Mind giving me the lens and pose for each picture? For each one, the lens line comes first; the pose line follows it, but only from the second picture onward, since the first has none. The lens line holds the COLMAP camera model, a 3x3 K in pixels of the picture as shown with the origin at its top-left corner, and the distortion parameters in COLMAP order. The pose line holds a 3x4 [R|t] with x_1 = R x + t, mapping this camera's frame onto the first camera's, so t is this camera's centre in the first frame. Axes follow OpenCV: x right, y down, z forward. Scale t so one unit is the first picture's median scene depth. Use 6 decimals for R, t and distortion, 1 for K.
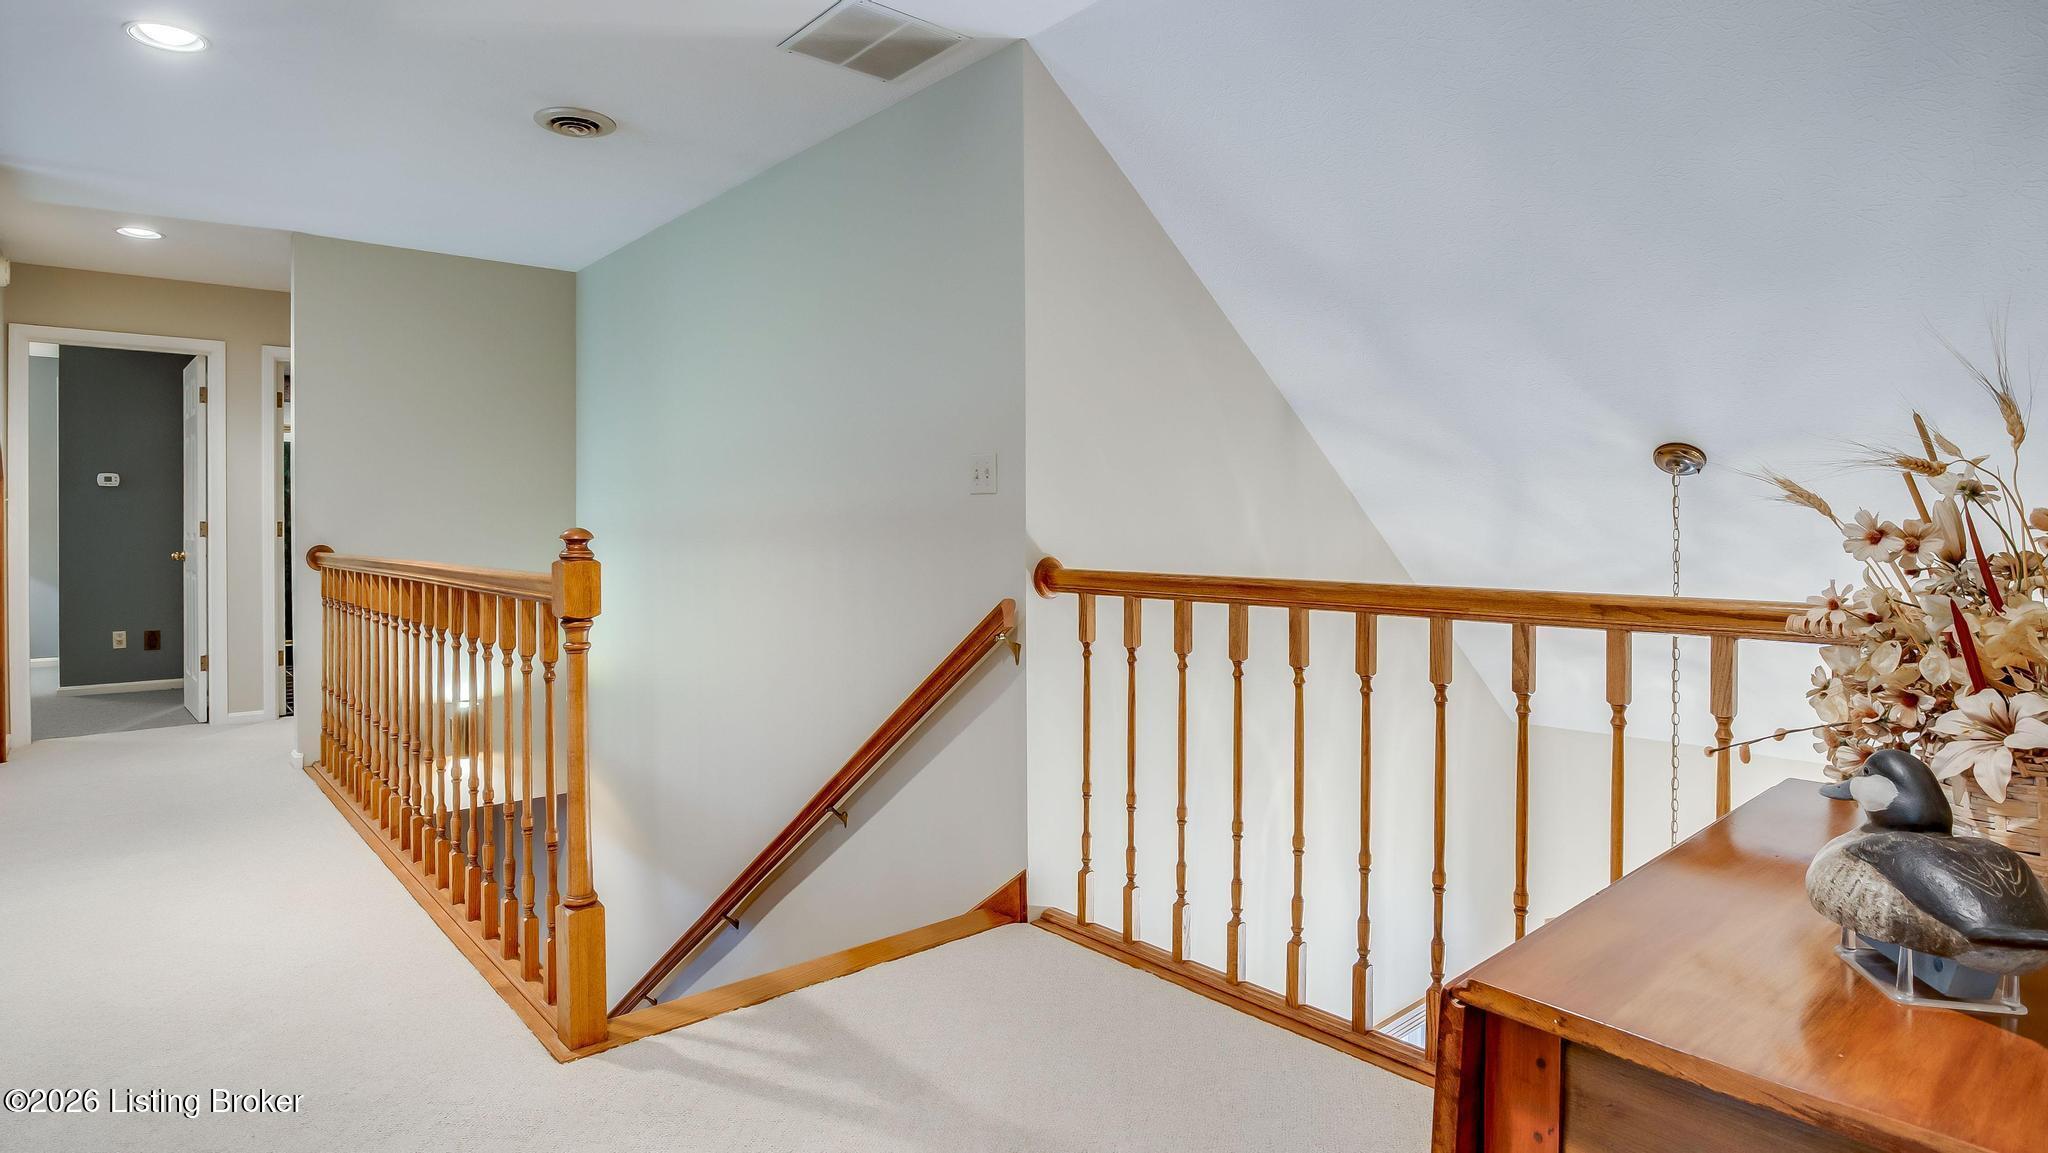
lens RADIAL K [[1080.1, 0, 1055.9], [0, 1080.1, 573.4], [0, 0, 1]] dist [-0.047512, 0.021929]
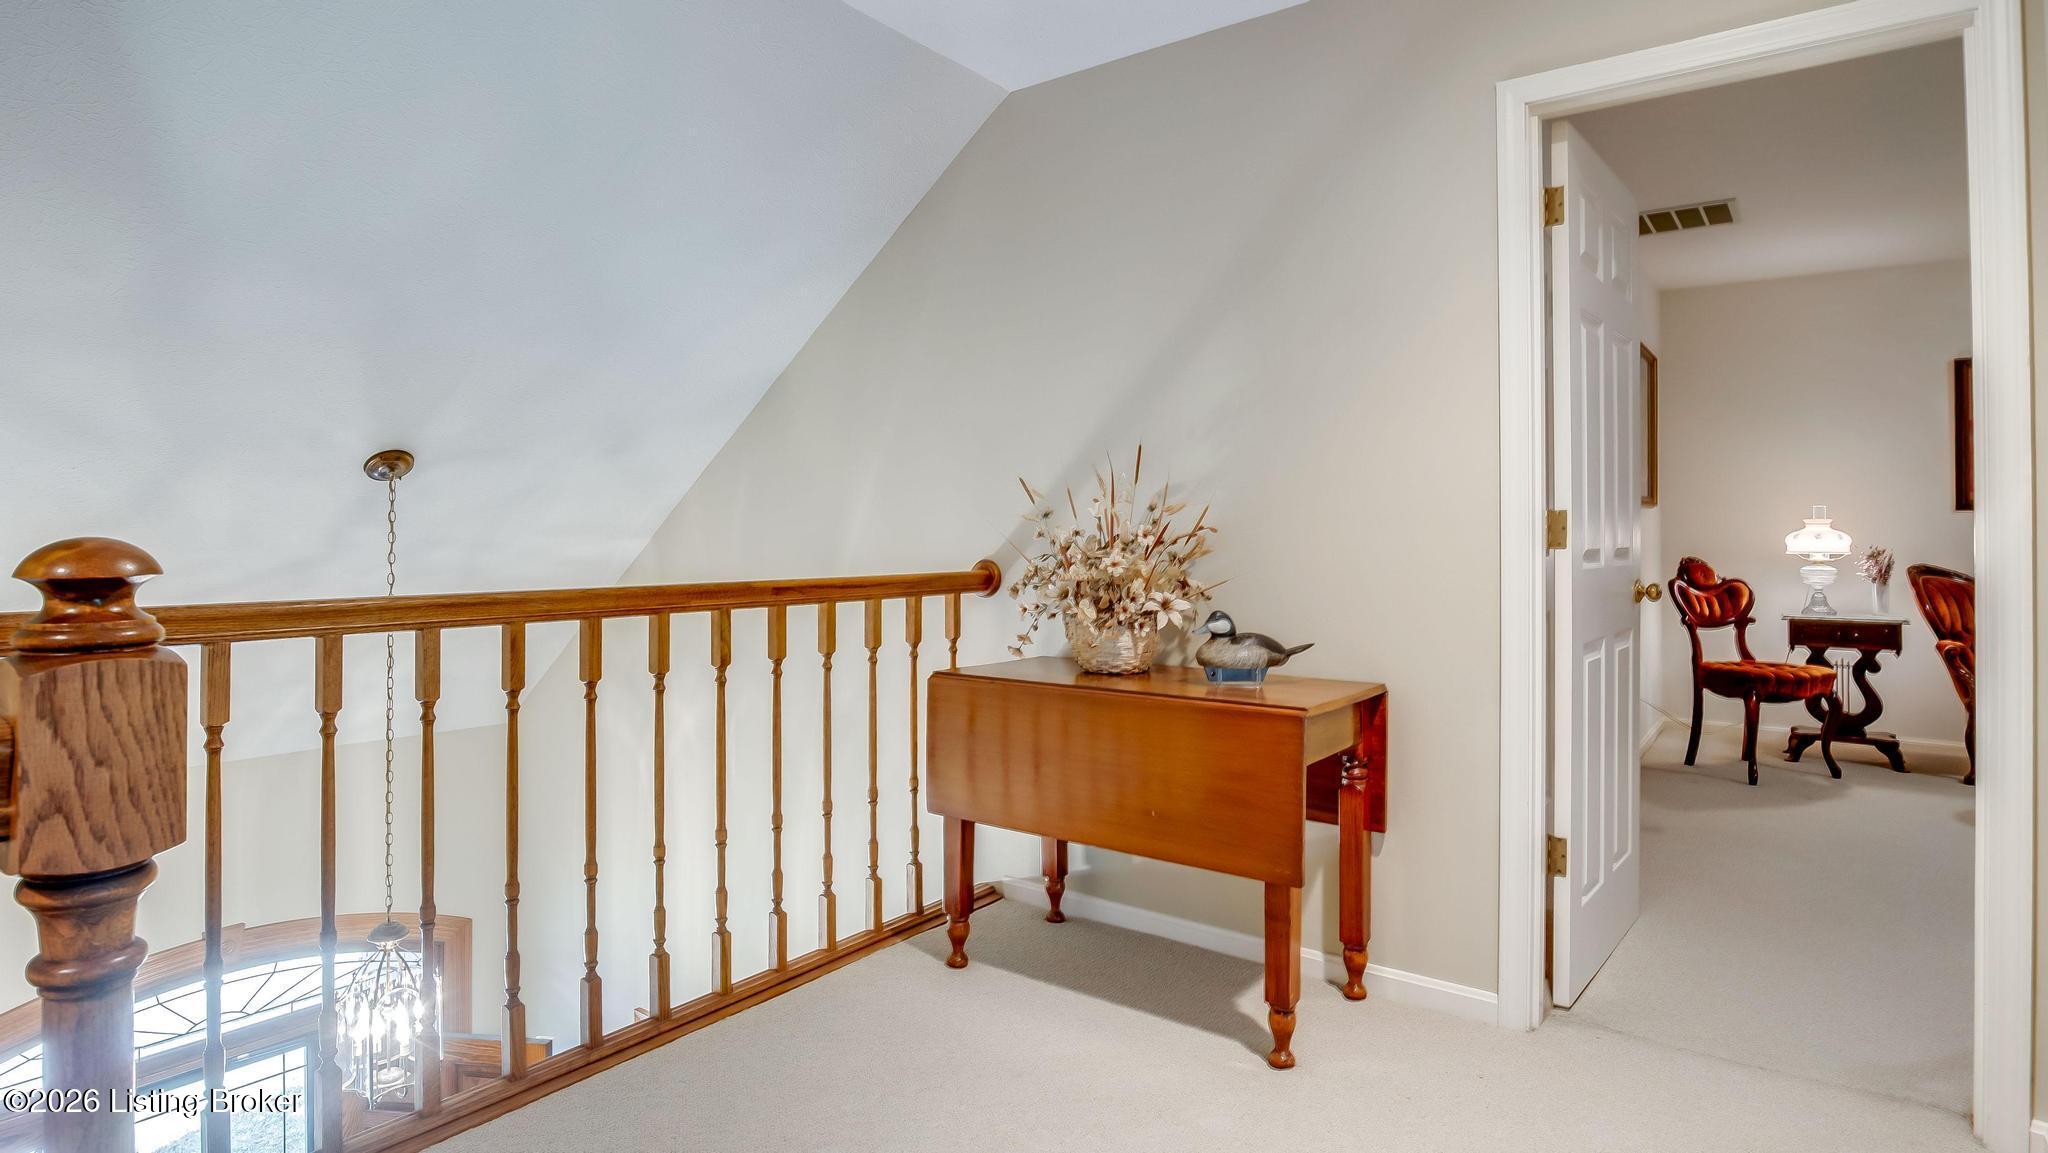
lens RADIAL K [[1050.1, 0, 978.4], [0, 1050.1, 568.5], [0, 0, 1]] dist [-0.028451, 0.000101]
pose [[-0.156354, -0.035558, 0.987061, -0.730455], [0.038920, 0.998354, 0.042130, -0.036049], [-0.986934, 0.045003, -0.154713, 0.820674]]
